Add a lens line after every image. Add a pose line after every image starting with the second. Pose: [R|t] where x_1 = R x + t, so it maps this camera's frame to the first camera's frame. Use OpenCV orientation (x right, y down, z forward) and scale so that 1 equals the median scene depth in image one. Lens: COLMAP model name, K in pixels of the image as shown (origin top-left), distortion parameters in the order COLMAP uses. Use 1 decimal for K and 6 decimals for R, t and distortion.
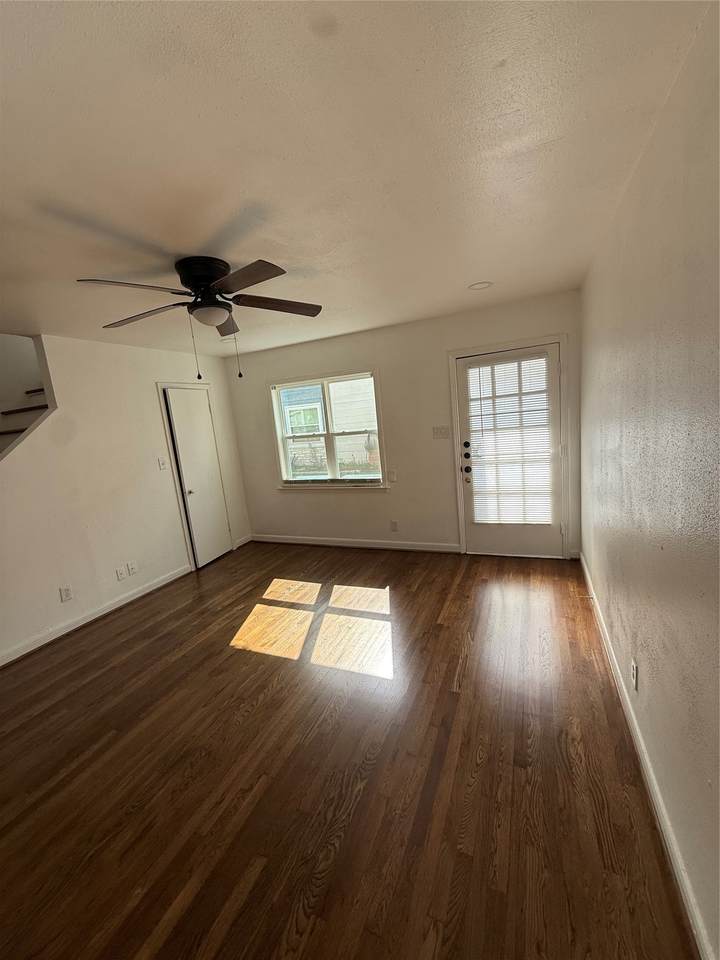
lens RADIAL K [[382.9, 0, 362.4], [0, 382.9, 477.0], [0, 0, 1]] dist [-0.000897, -0.000209]
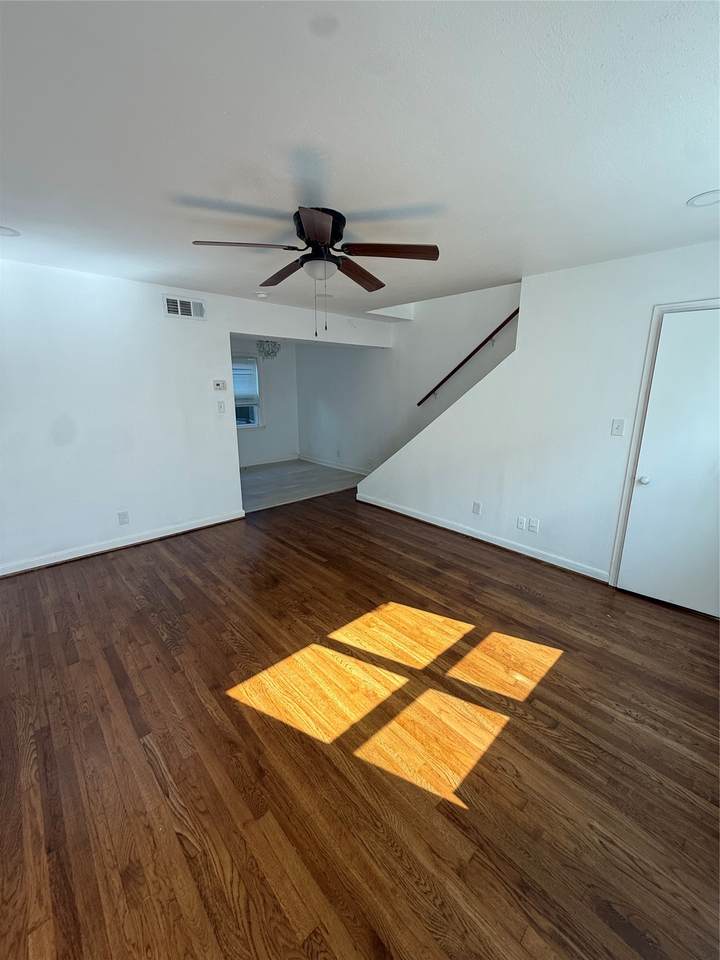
lens RADIAL K [[382.9, 0, 363.8], [0, 382.9, 477.3], [0, 0, 1]] dist [-0.000897, -0.000209]
pose [[-0.394670, 0.311486, -0.864414, 0.437940], [-0.119558, 0.915376, 0.384438, -0.235235], [0.911011, 0.255074, -0.324031, 1.142518]]
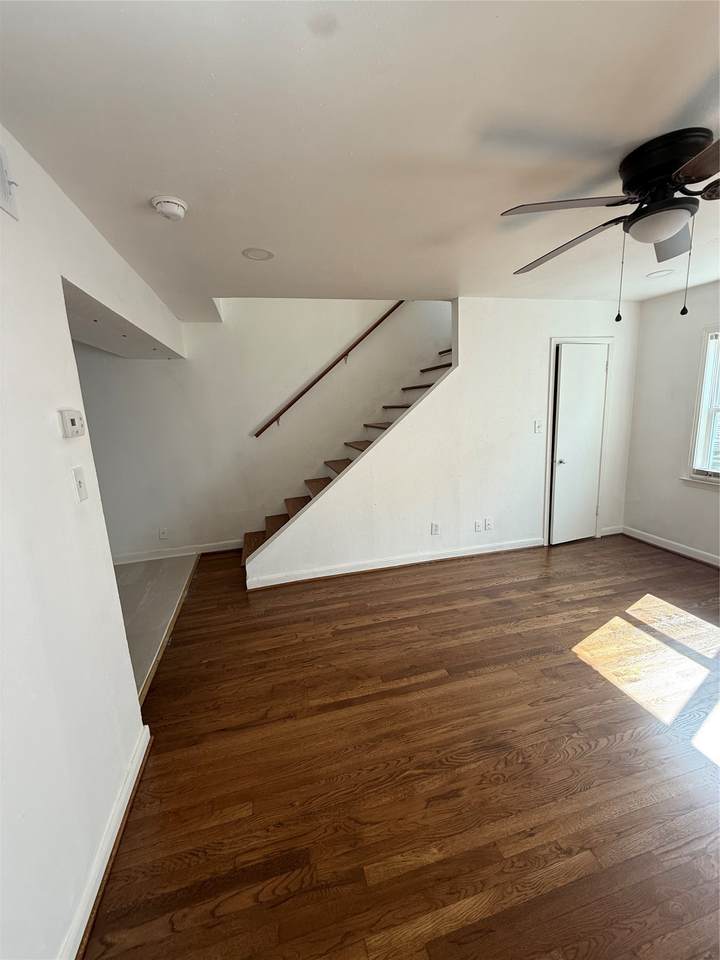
lens RADIAL K [[382.9, 0, 359.9], [0, 382.9, 475.6], [0, 0, 1]] dist [-0.000897, -0.000209]
pose [[0.614633, 0.211086, -0.760045, -0.070941], [-0.142986, 0.977382, 0.155817, -0.001999], [0.775745, 0.012906, 0.630914, 0.094504]]
